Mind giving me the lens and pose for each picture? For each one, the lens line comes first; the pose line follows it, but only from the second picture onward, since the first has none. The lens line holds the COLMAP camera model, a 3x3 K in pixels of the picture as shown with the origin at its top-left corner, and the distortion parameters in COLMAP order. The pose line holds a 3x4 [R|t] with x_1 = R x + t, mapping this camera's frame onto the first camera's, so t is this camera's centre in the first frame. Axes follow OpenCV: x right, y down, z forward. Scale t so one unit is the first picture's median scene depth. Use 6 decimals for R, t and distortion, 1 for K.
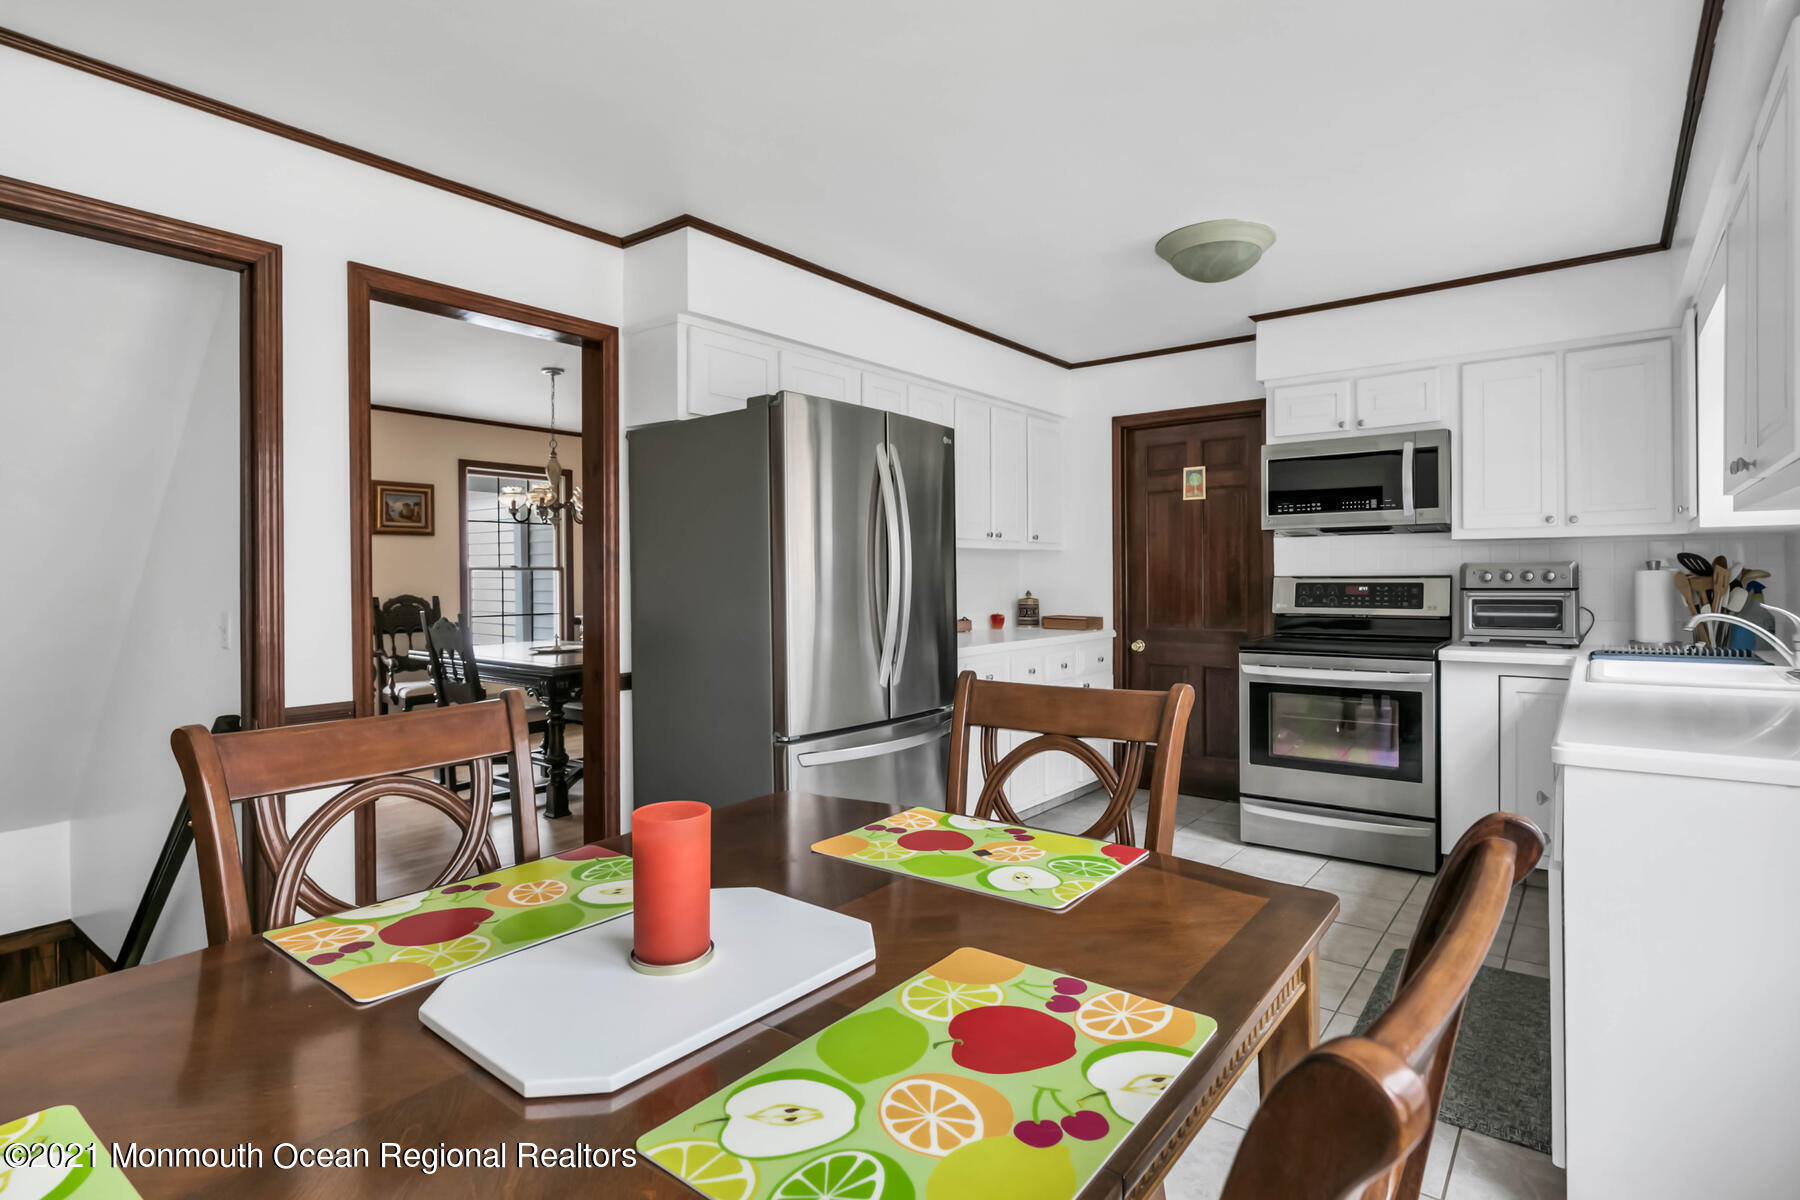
lens RADIAL K [[885.2, 0, 941.1], [0, 885.2, 582.9], [0, 0, 1]] dist [-0.003669, -0.001585]
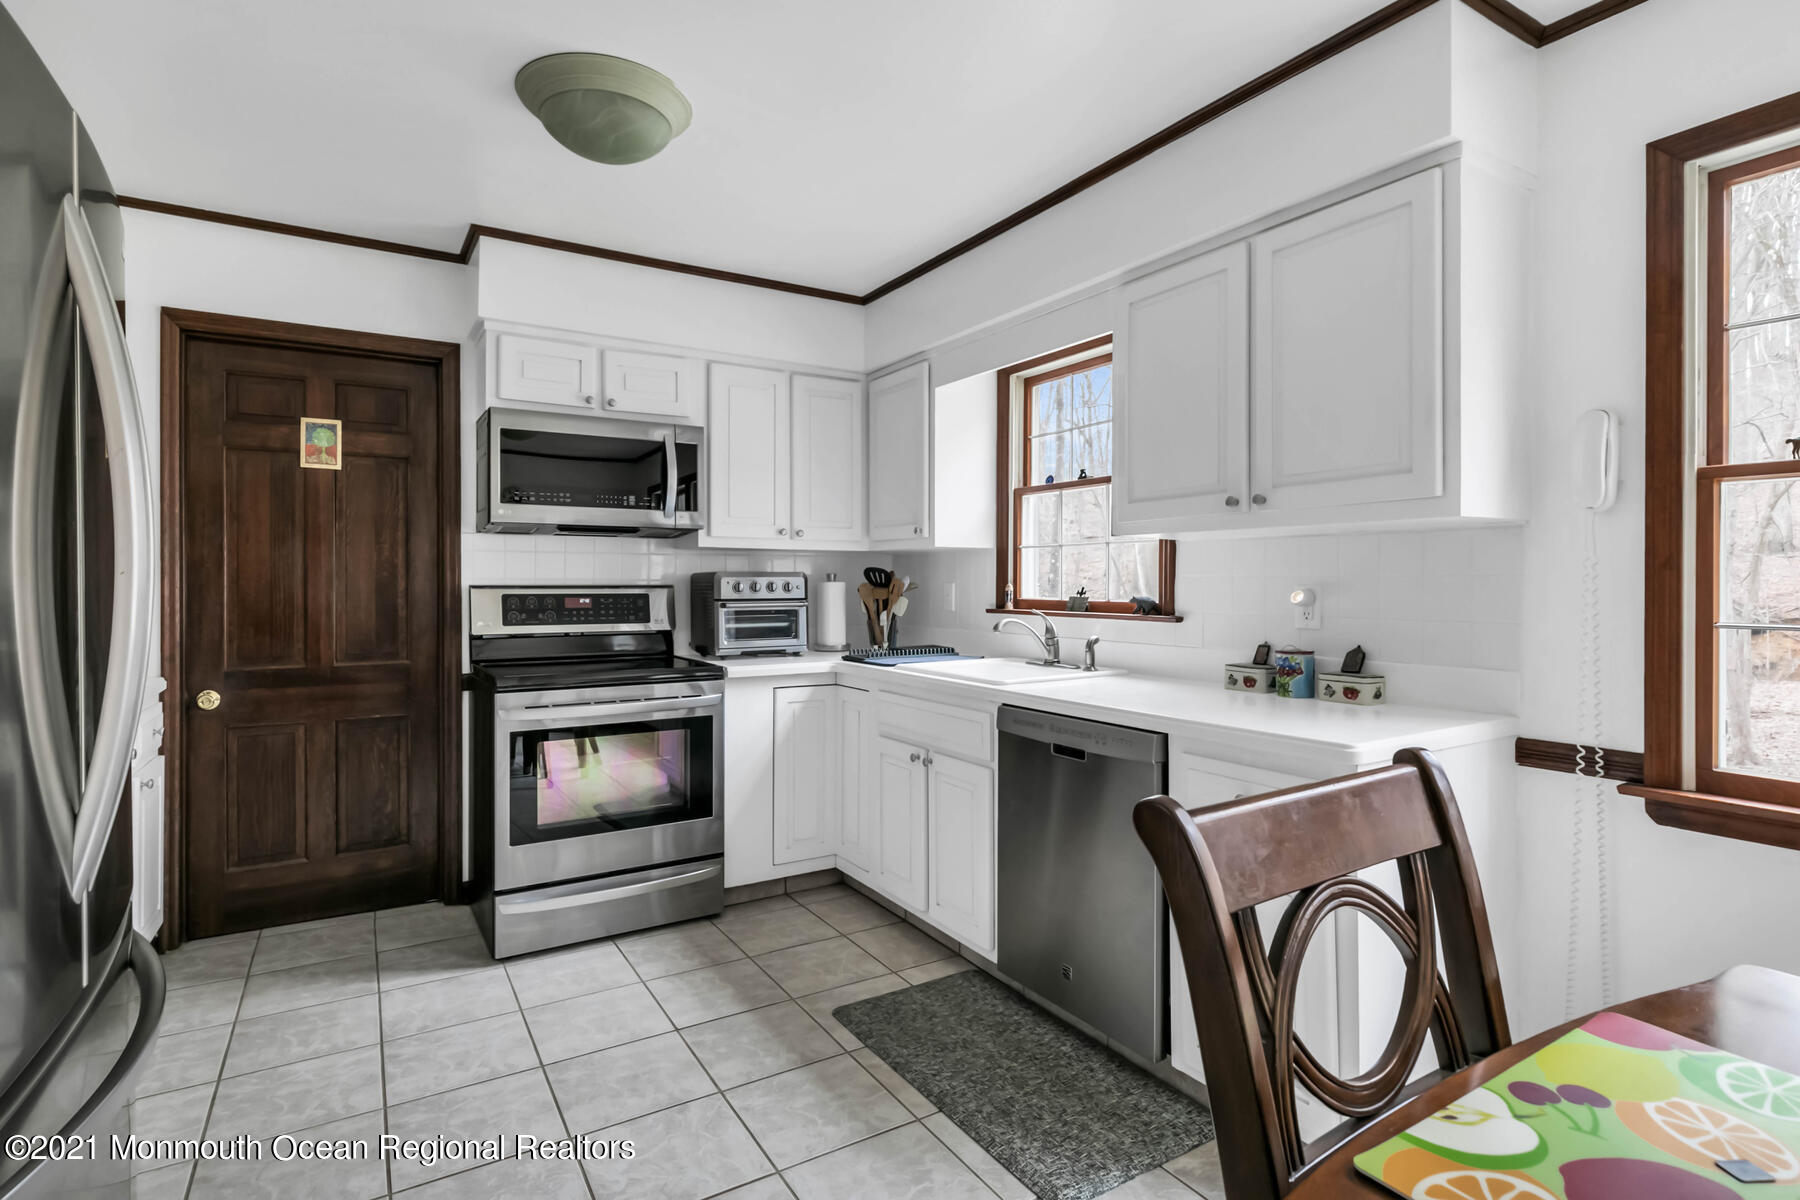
lens RADIAL K [[885.2, 0, 897.7], [0, 885.2, 588.3], [0, 0, 1]] dist [-0.003669, -0.001585]
pose [[0.379581, 0.001819, 0.925157, -0.196517], [0.002928, 0.999991, -0.003167, -0.001974], [-0.925154, 0.003911, 0.379572, 0.437148]]
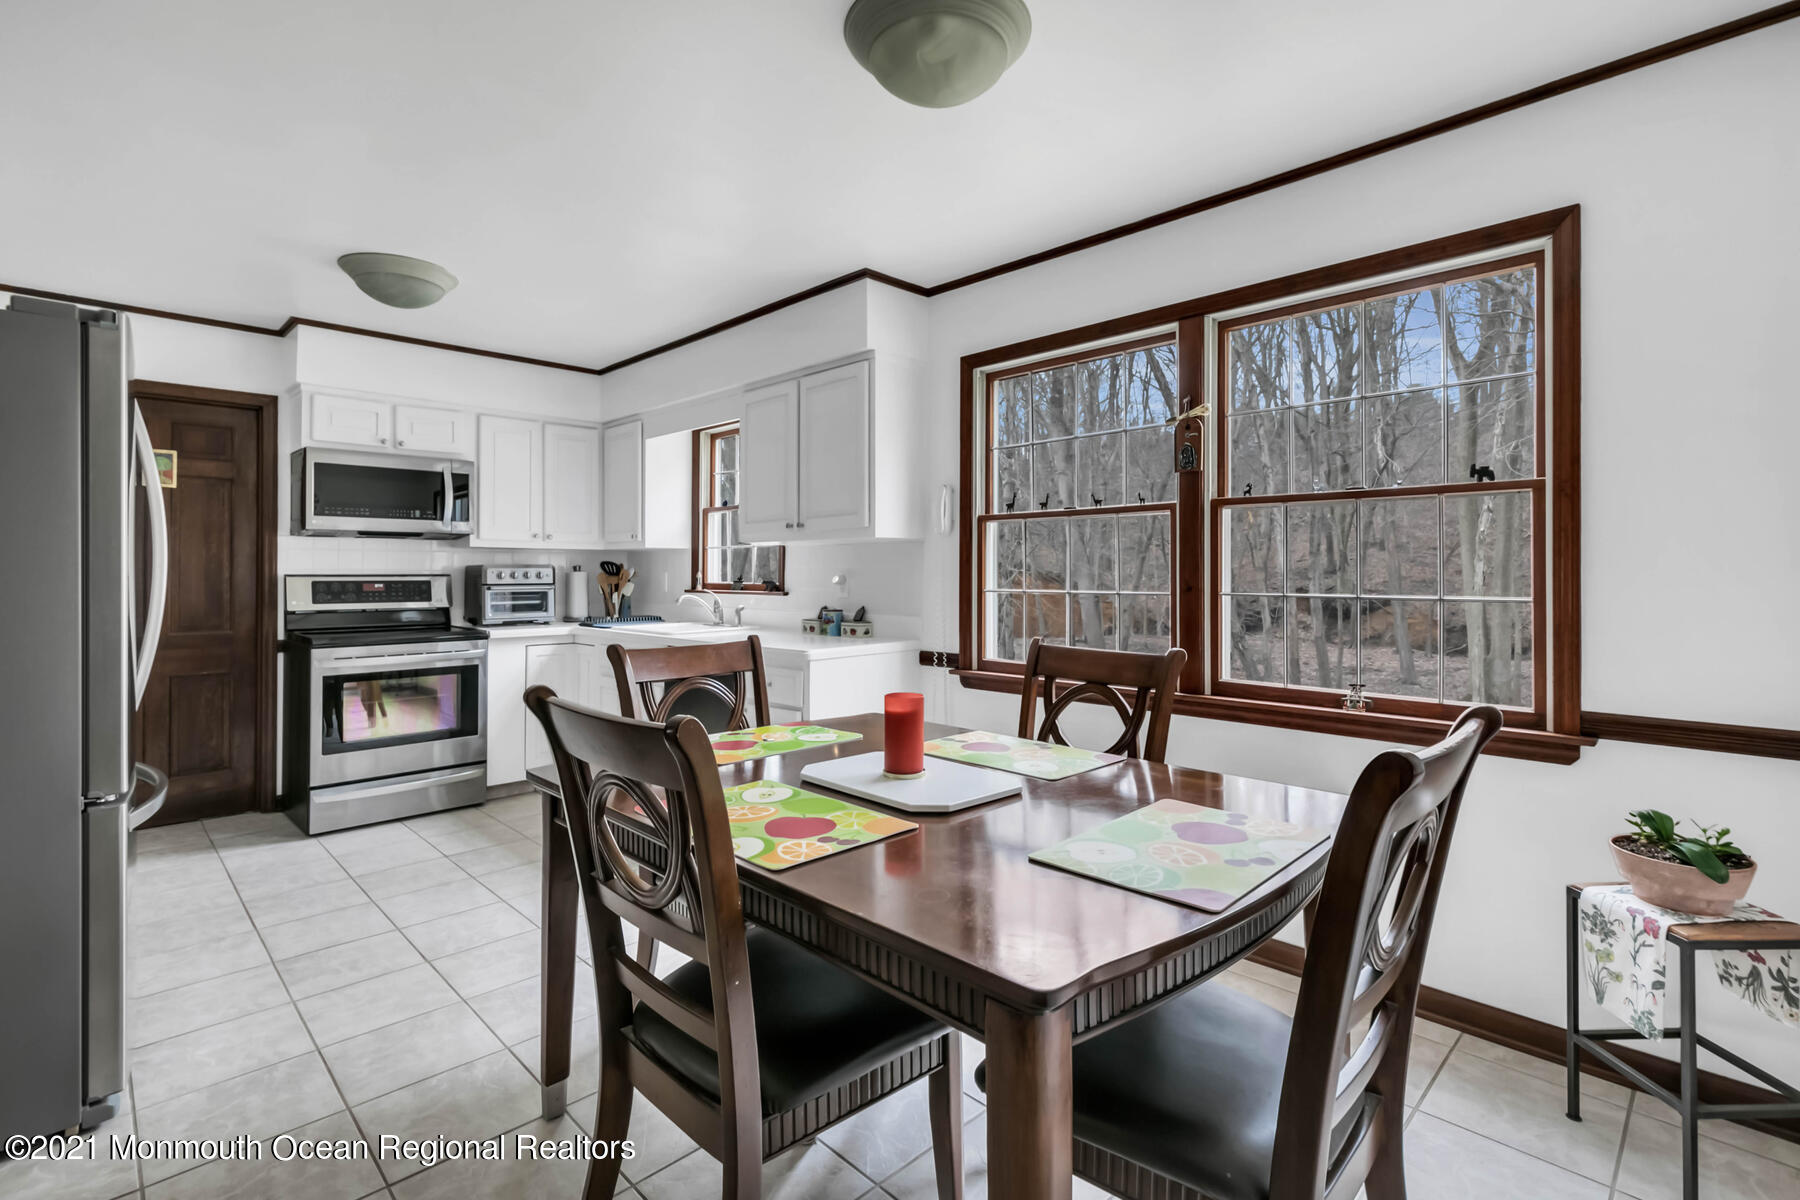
lens RADIAL K [[830.6, 0, 888.9], [0, 830.6, 565.5], [0, 0, 1]] dist [0.007226, -0.001091]
pose [[0.166756, 0.017078, 0.985850, -0.505017], [0.006874, 0.999806, -0.018482, 0.005100], [-0.985974, 0.009859, 0.166606, 0.183932]]
